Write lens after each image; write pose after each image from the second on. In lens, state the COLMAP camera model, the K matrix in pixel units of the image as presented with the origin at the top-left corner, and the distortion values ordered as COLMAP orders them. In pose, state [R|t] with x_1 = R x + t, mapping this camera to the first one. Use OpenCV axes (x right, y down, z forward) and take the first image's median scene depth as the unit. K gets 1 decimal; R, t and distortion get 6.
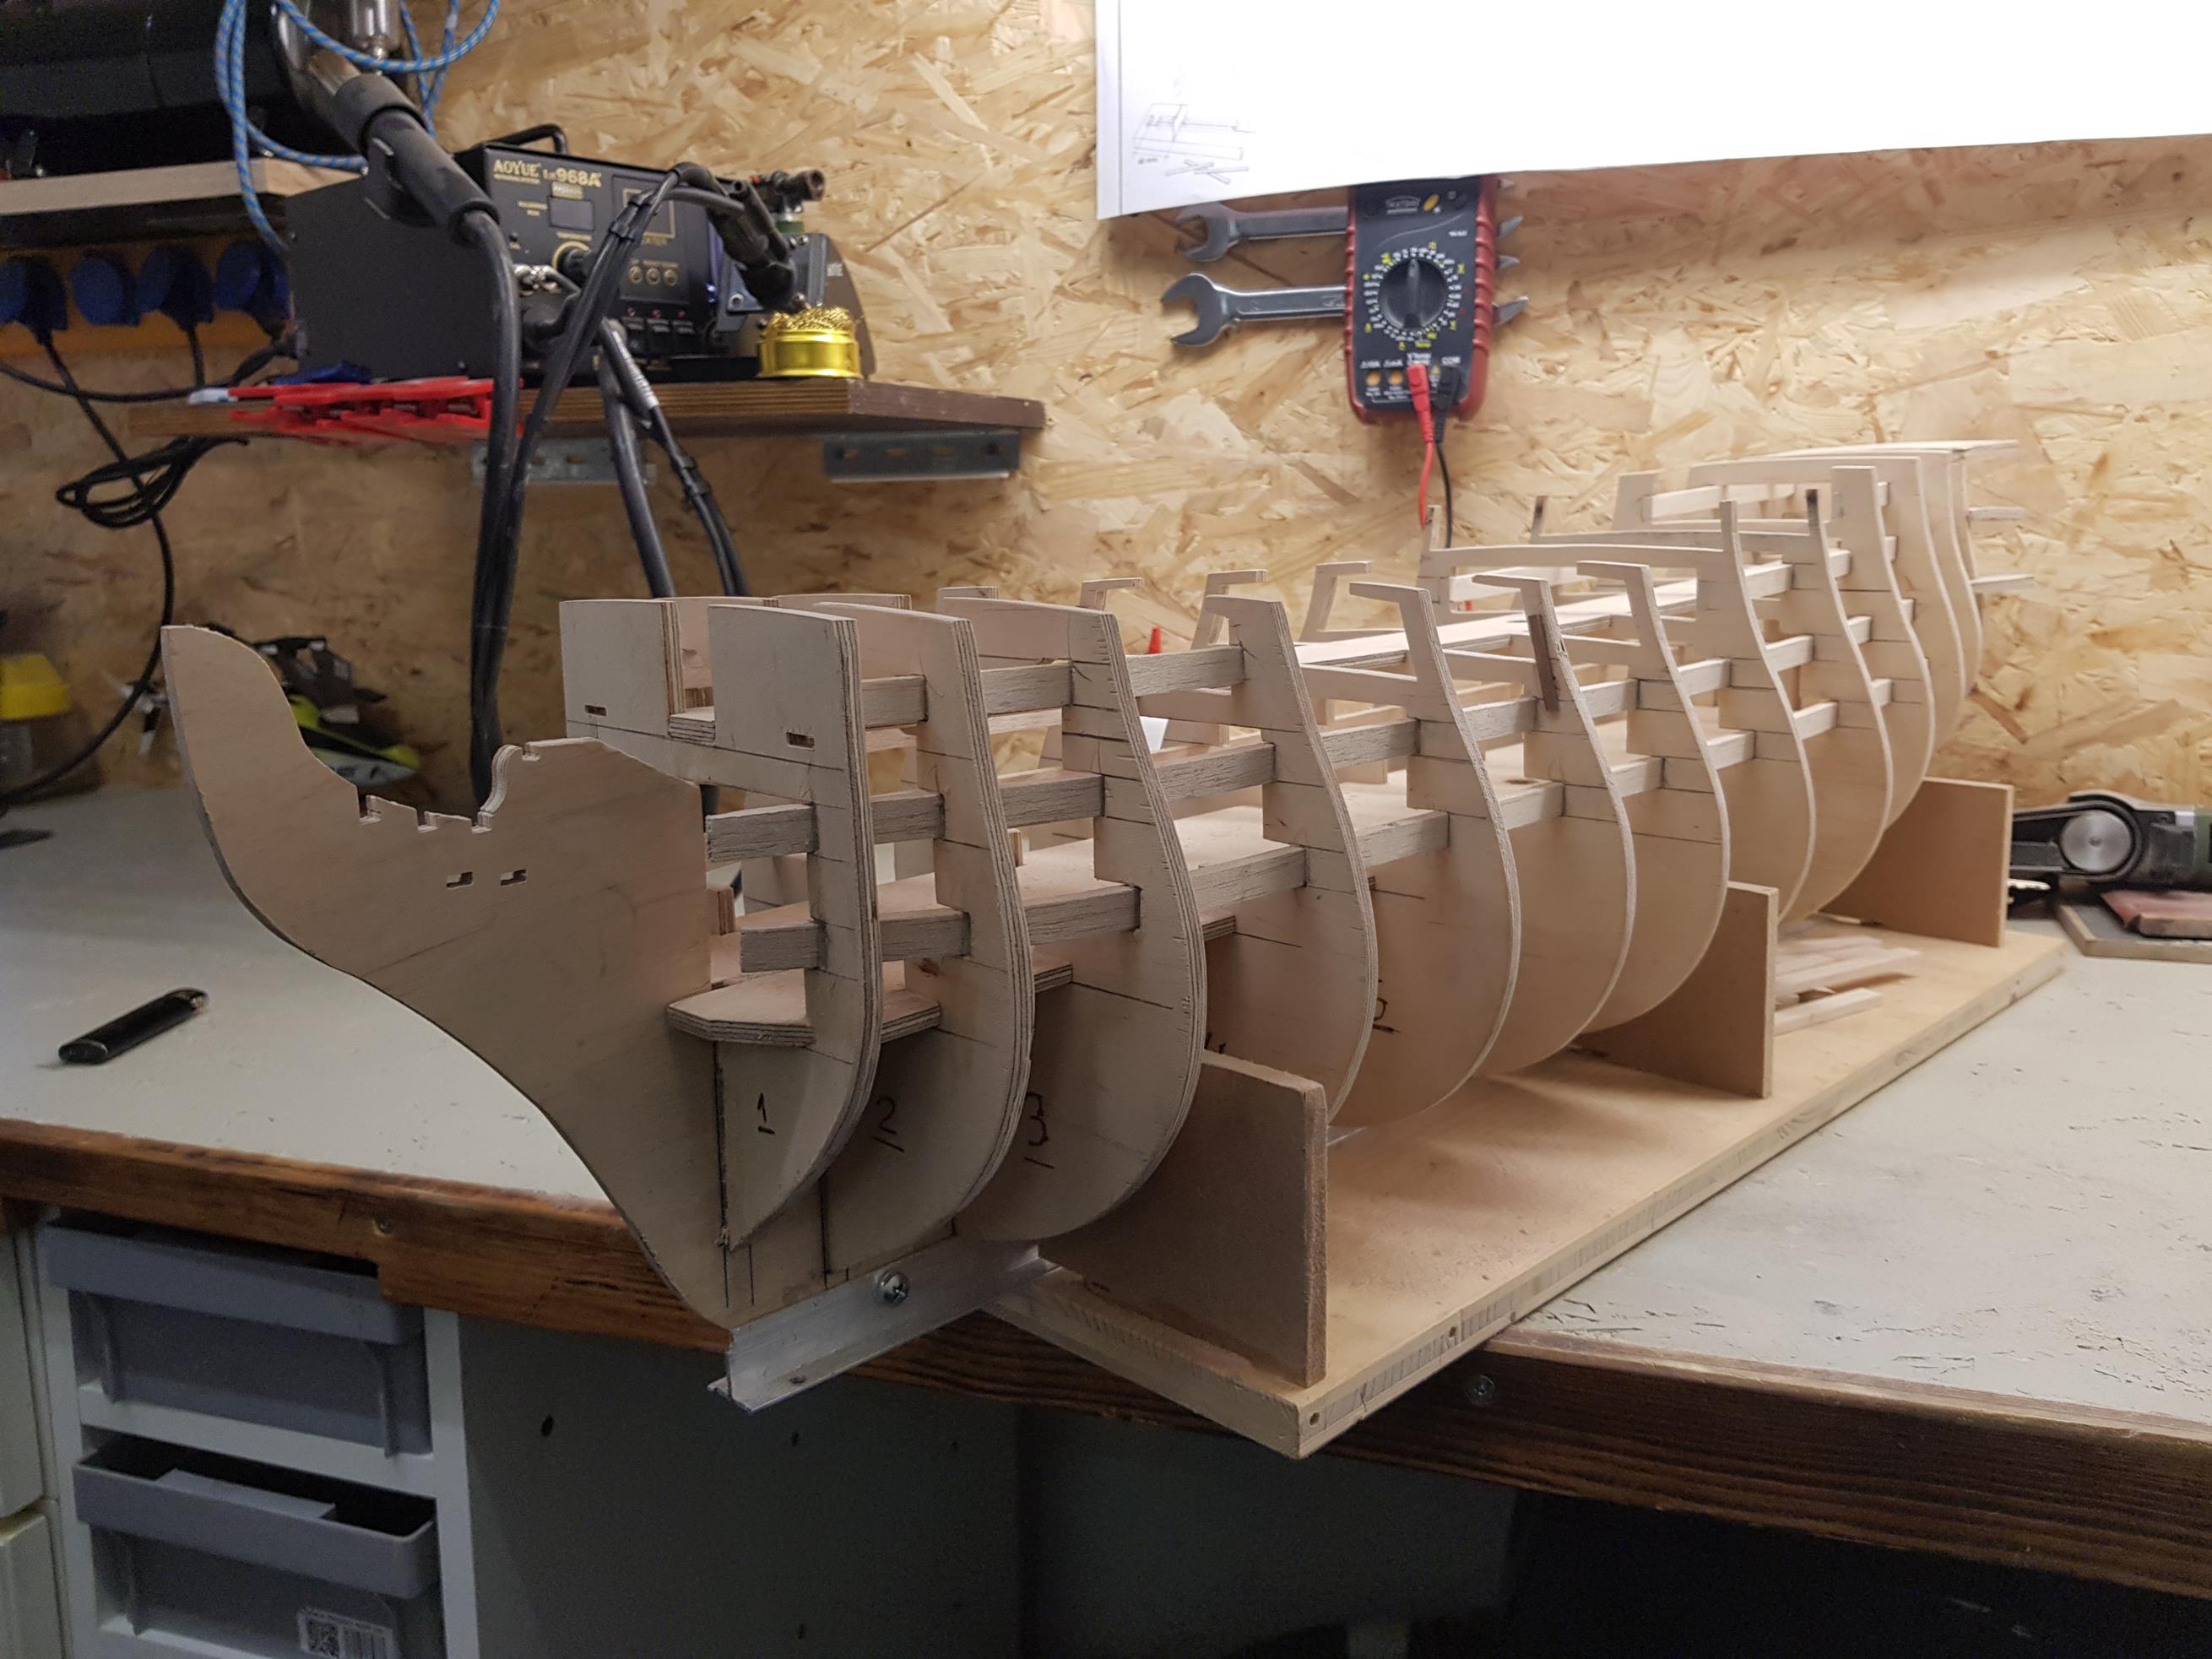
lens RADIAL K [[1681.4, 0, 1137.0], [0, 1681.4, 800.0], [0, 0, 1]] dist [0.059841, -0.118006]
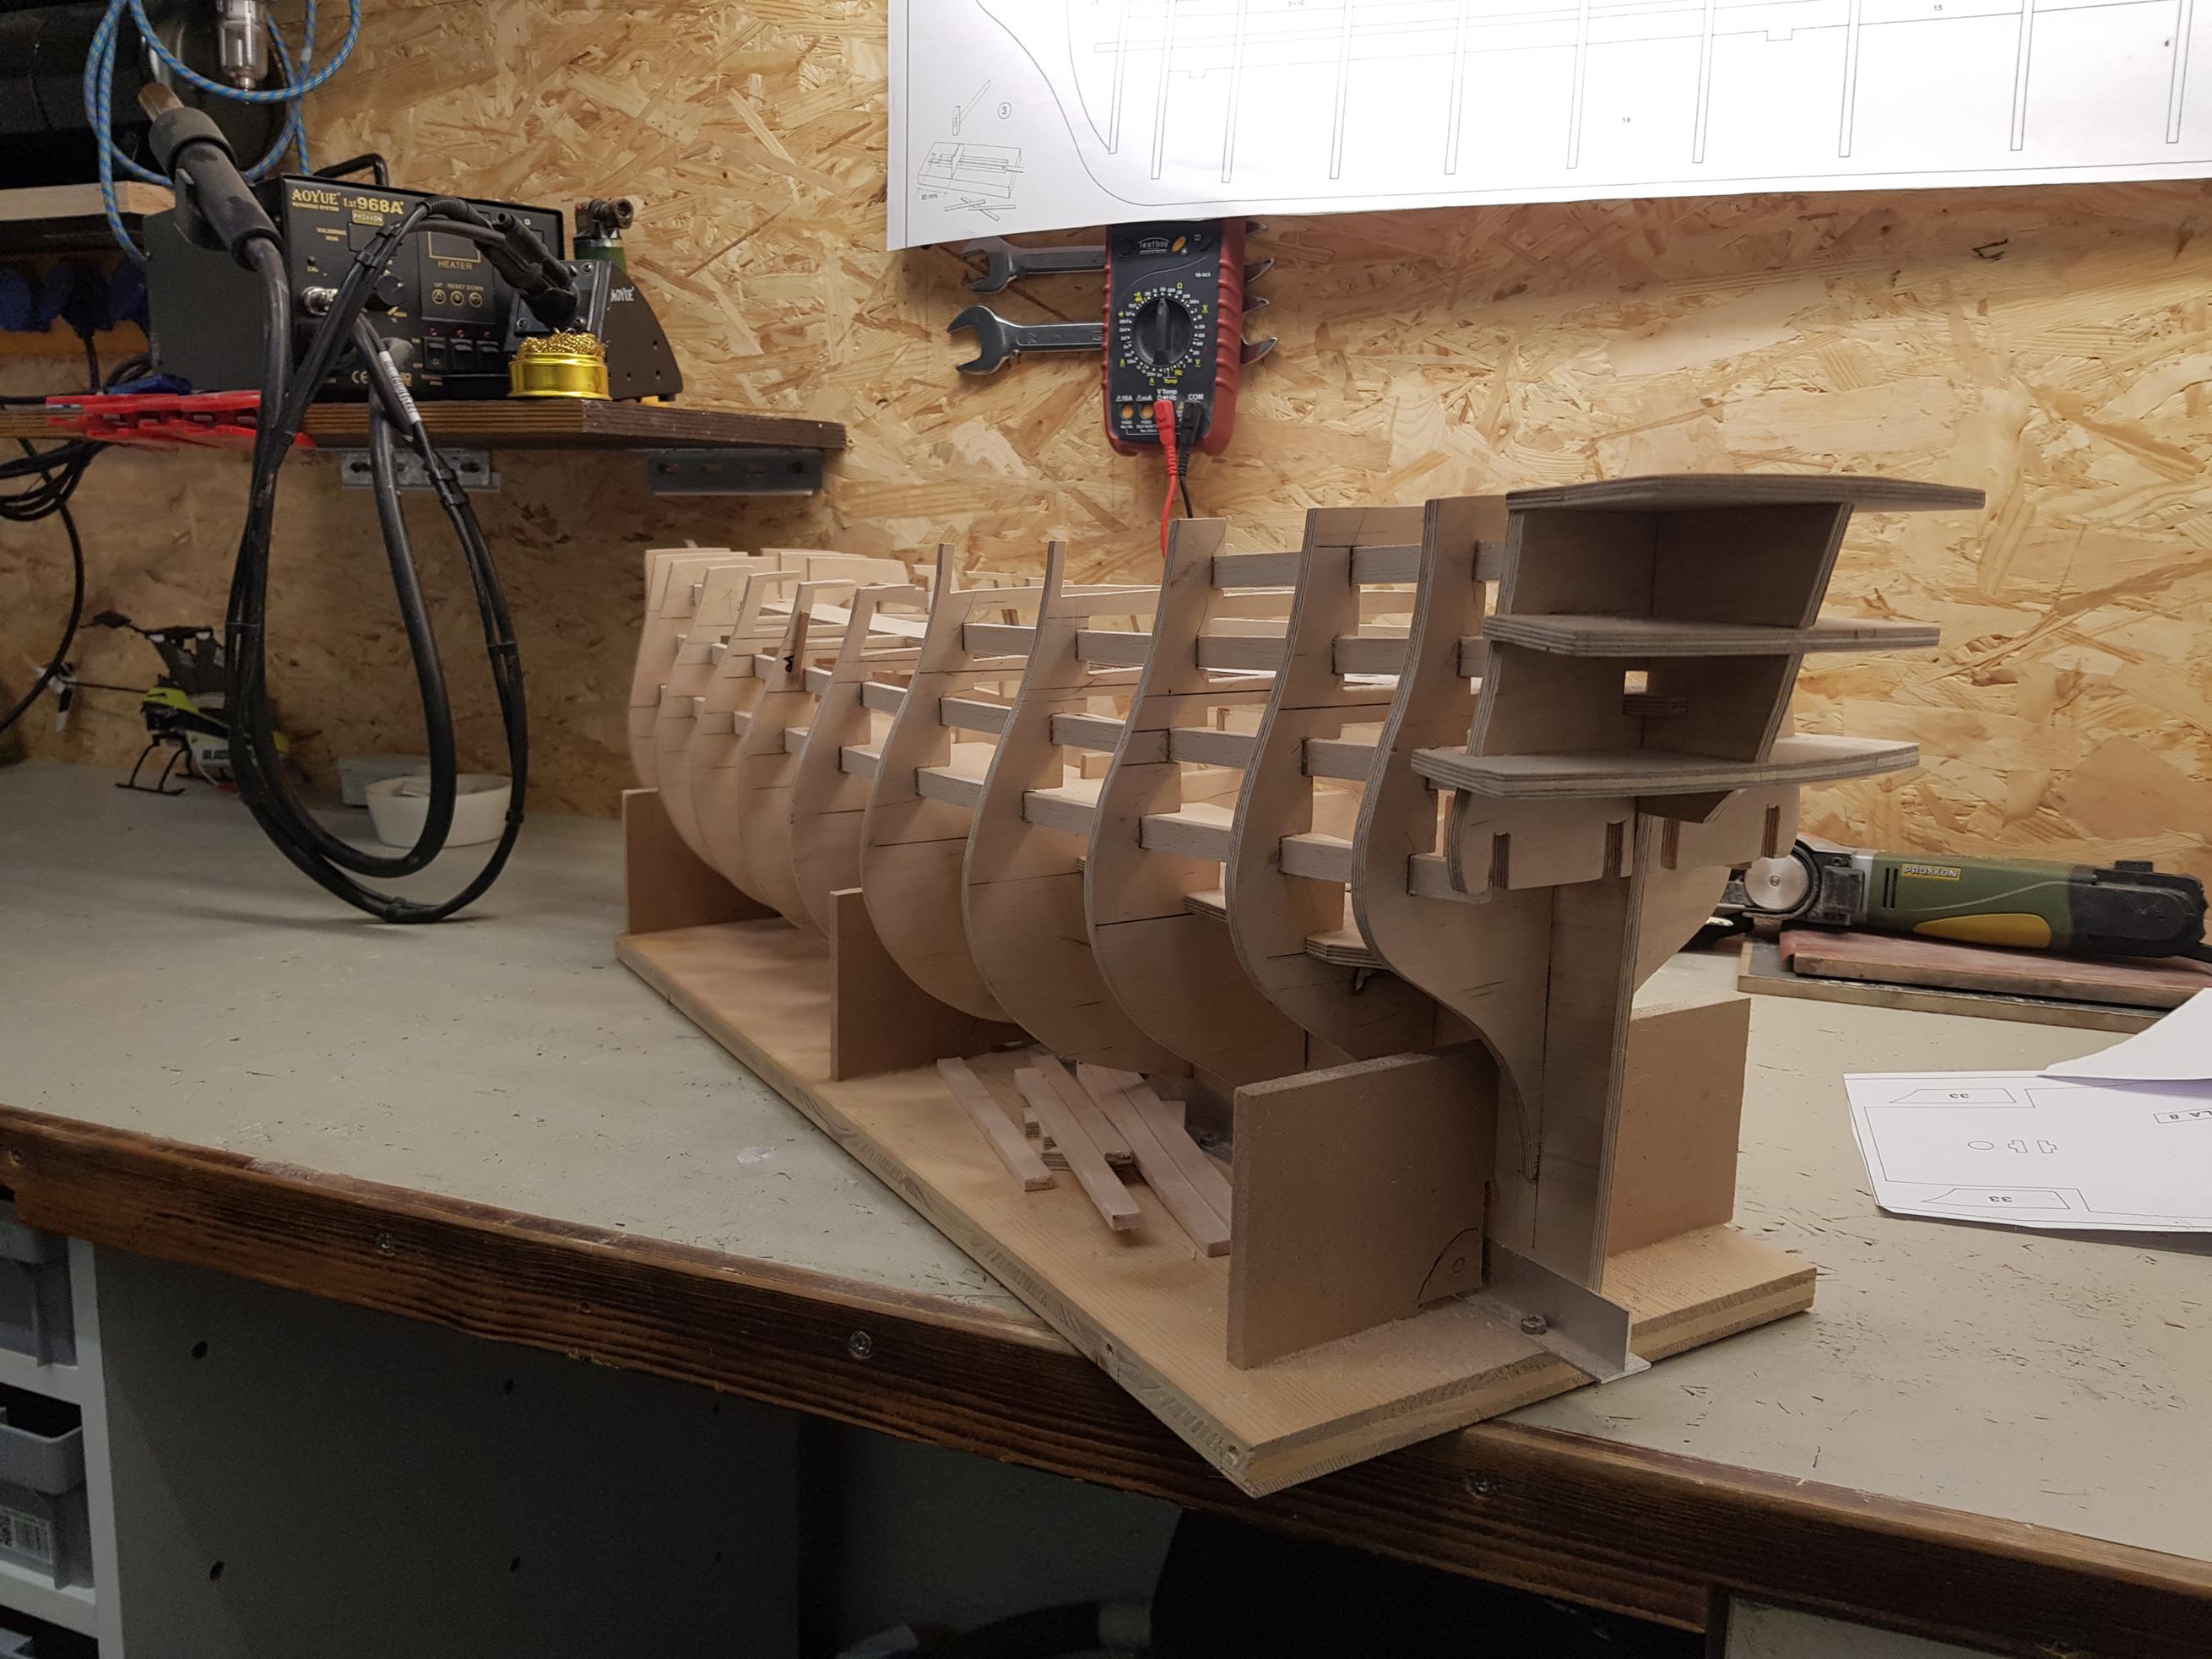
lens RADIAL K [[1674.3, 0, 1106.0], [0, 1674.3, 829.5], [0, 0, 1]] dist [0.066938, -0.119221]
pose [[0.997564, 0.038197, -0.058375, 0.198903], [-0.037615, 0.999231, 0.011037, -0.002607], [0.058751, -0.008814, 0.998234, -0.040143]]
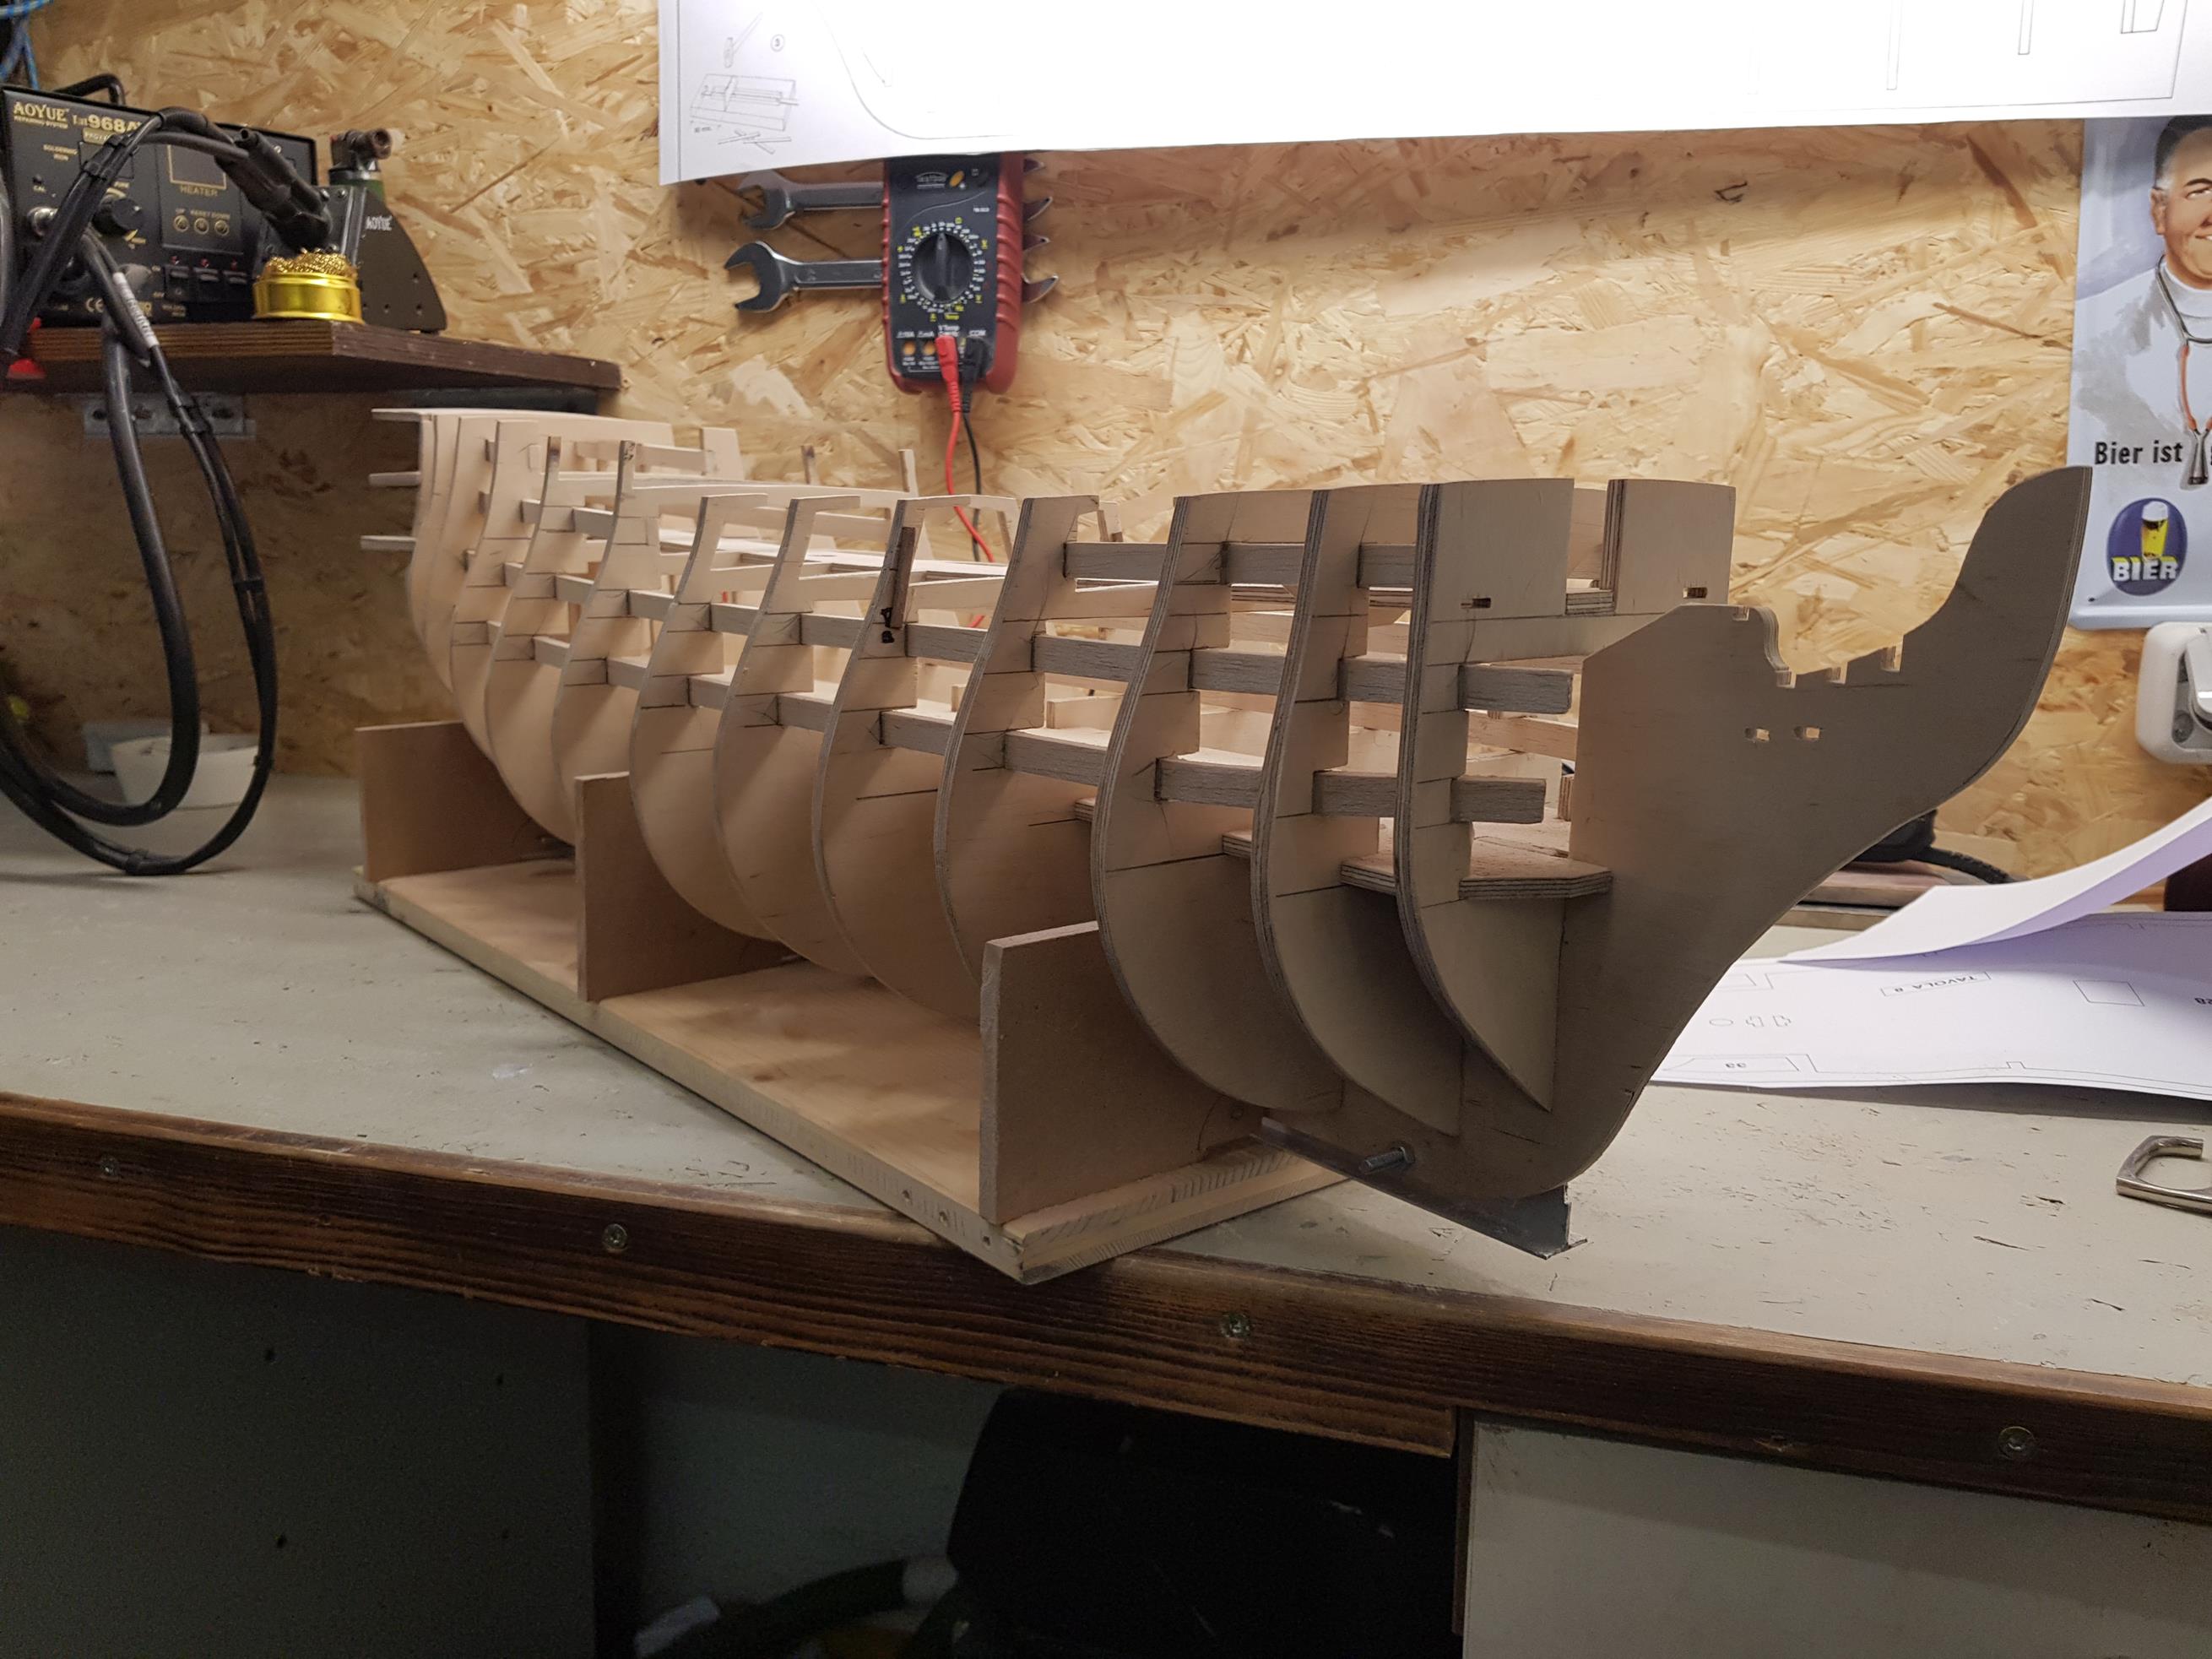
lens RADIAL K [[1680.7, 0, 1106.0], [0, 1680.7, 829.5], [0, 0, 1]] dist [0.053384, -0.102824]
pose [[0.998753, 0.020071, 0.045715, 0.220882], [-0.020311, 0.999782, 0.004785, 0.037691], [-0.045609, -0.005708, 0.998943, -0.039600]]
